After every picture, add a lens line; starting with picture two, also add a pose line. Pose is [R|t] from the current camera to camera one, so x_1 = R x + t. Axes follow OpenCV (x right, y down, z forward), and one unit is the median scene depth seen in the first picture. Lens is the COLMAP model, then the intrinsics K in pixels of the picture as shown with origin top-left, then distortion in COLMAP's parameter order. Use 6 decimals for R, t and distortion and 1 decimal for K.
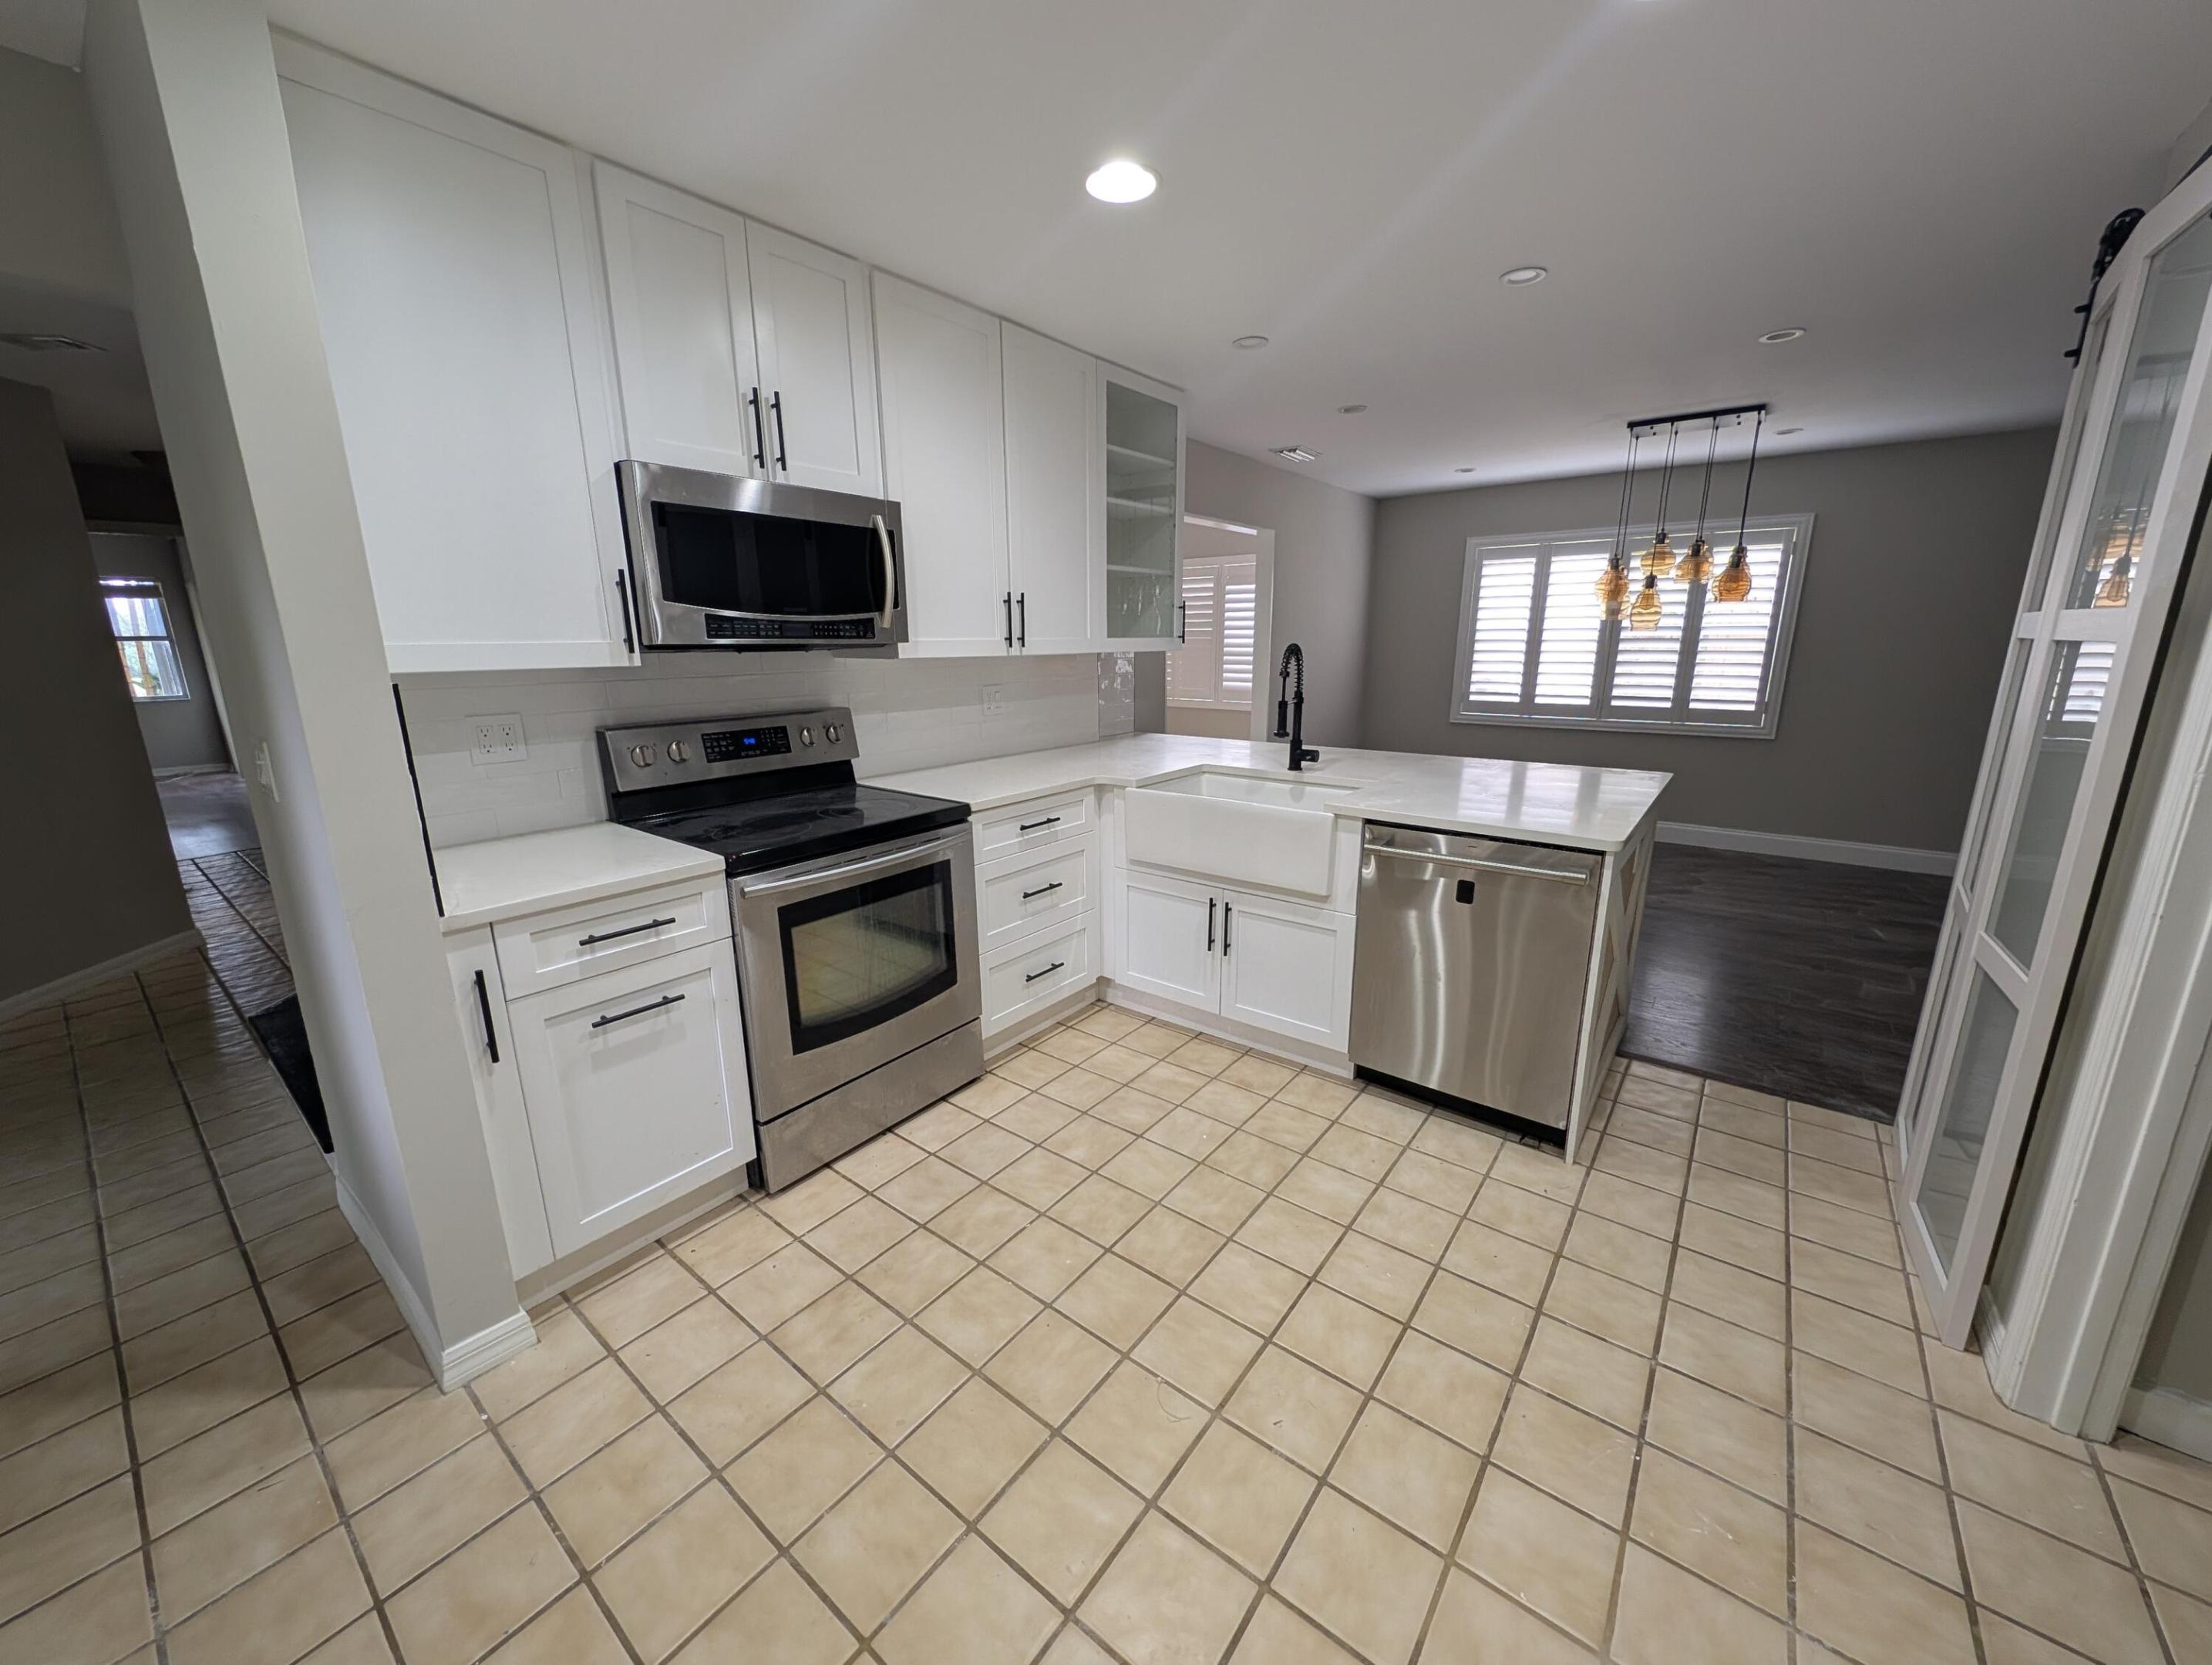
lens RADIAL K [[835.8, 0, 1099.8], [0, 835.8, 832.7], [0, 0, 1]] dist [0.028877, -0.012751]
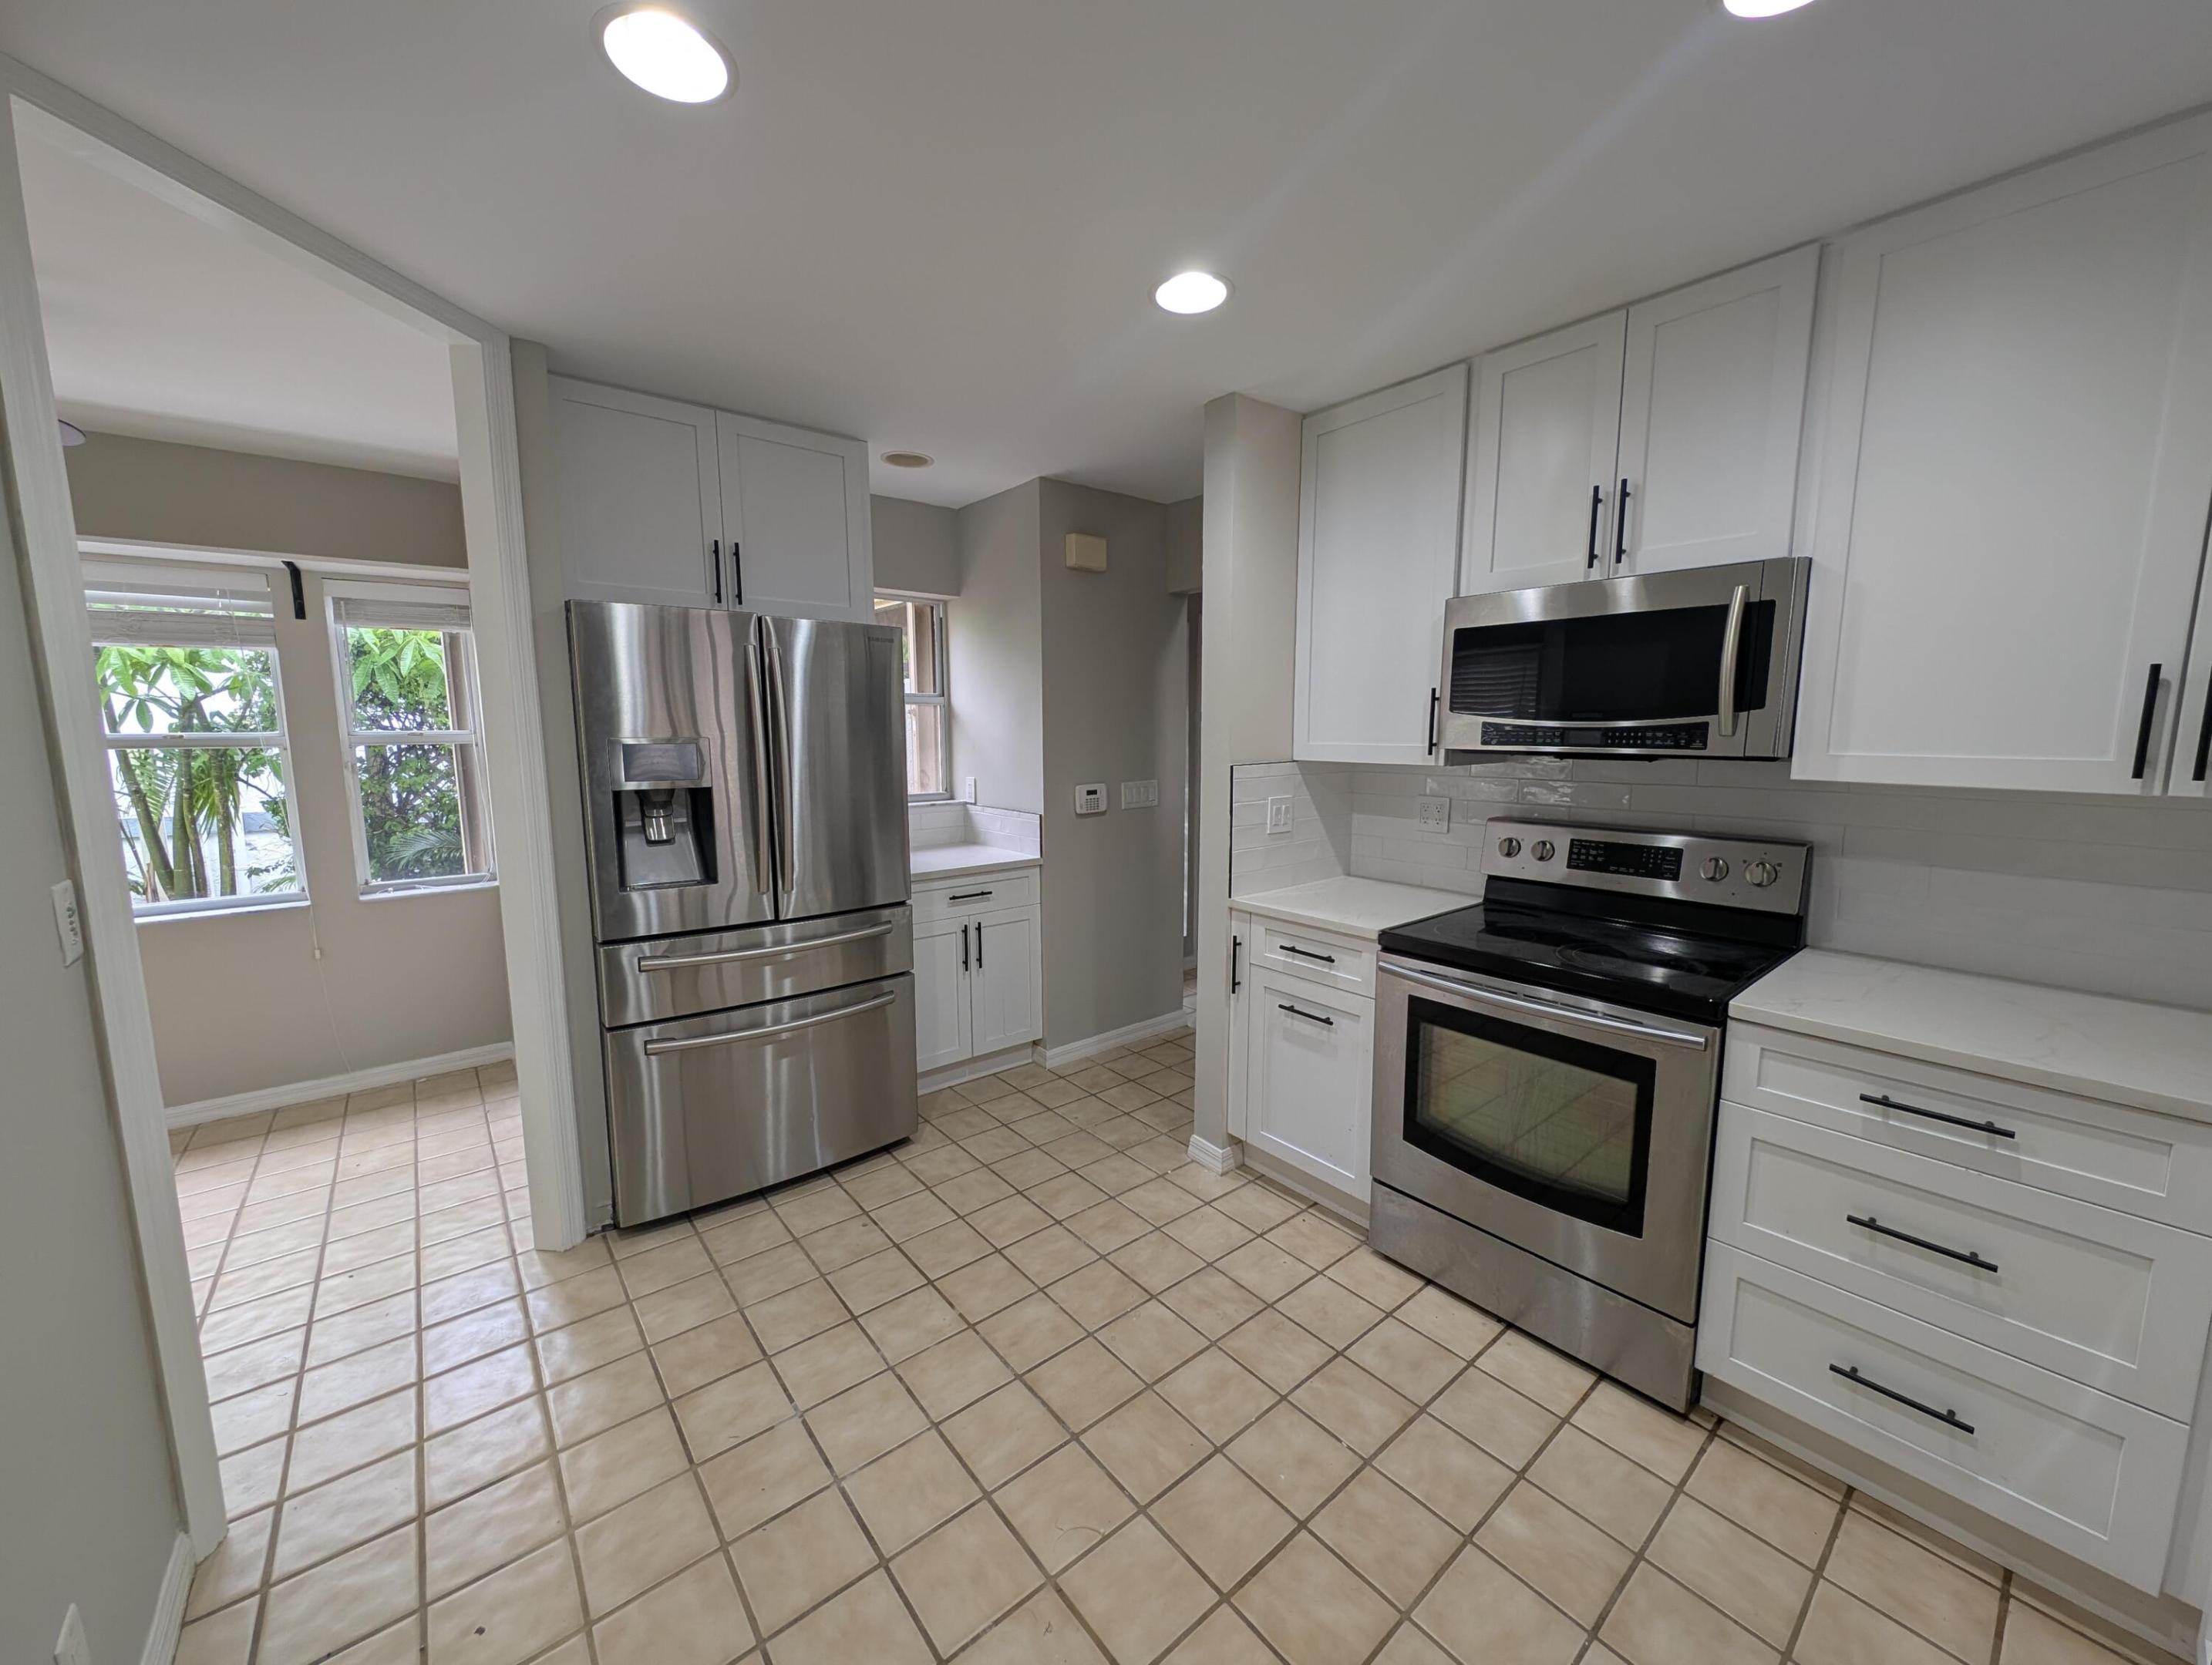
lens RADIAL K [[842.7, 0, 1119.3], [0, 842.7, 837.4], [0, 0, 1]] dist [0.002042, 0.000298]
pose [[-0.208612, 0.137371, -0.968303, 0.690767], [-0.222447, 0.957471, 0.183759, -0.213588], [0.952365, 0.253731, -0.169182, 0.778526]]
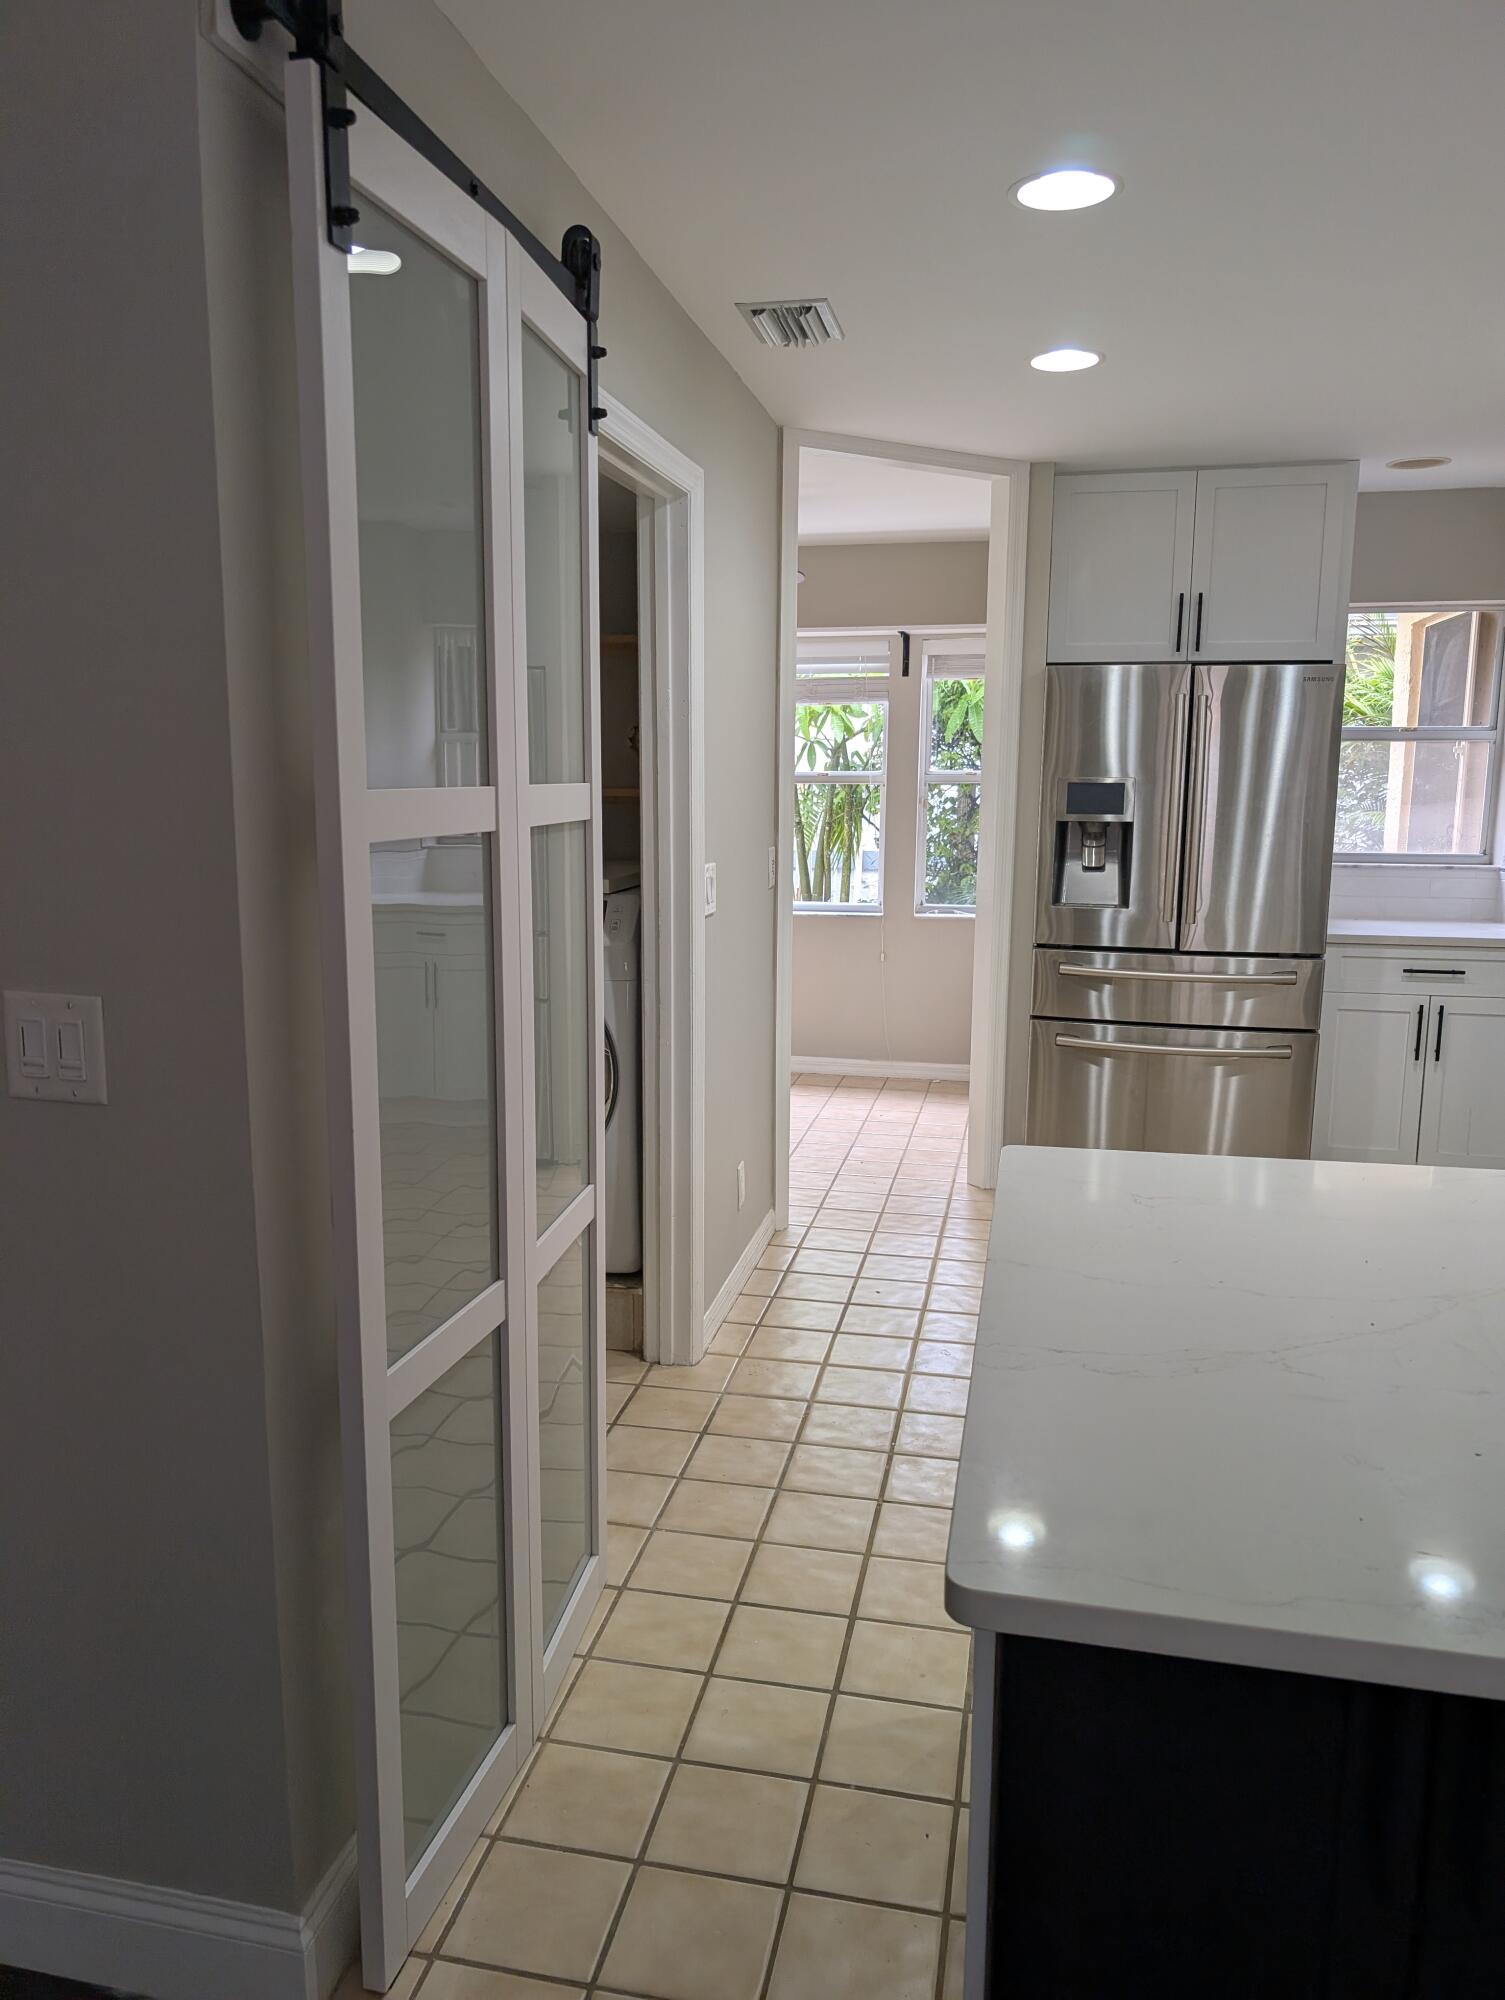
lens RADIAL K [[1449.7, 0, 725.7], [0, 1449.7, 999.8], [0, 0, 1]] dist [0.040080, -0.054144]
pose [[-0.899854, 0.072935, -0.430051, 1.242900], [-0.099017, 0.926027, 0.364237, -0.448360], [0.424805, 0.370343, -0.826067, 1.736288]]
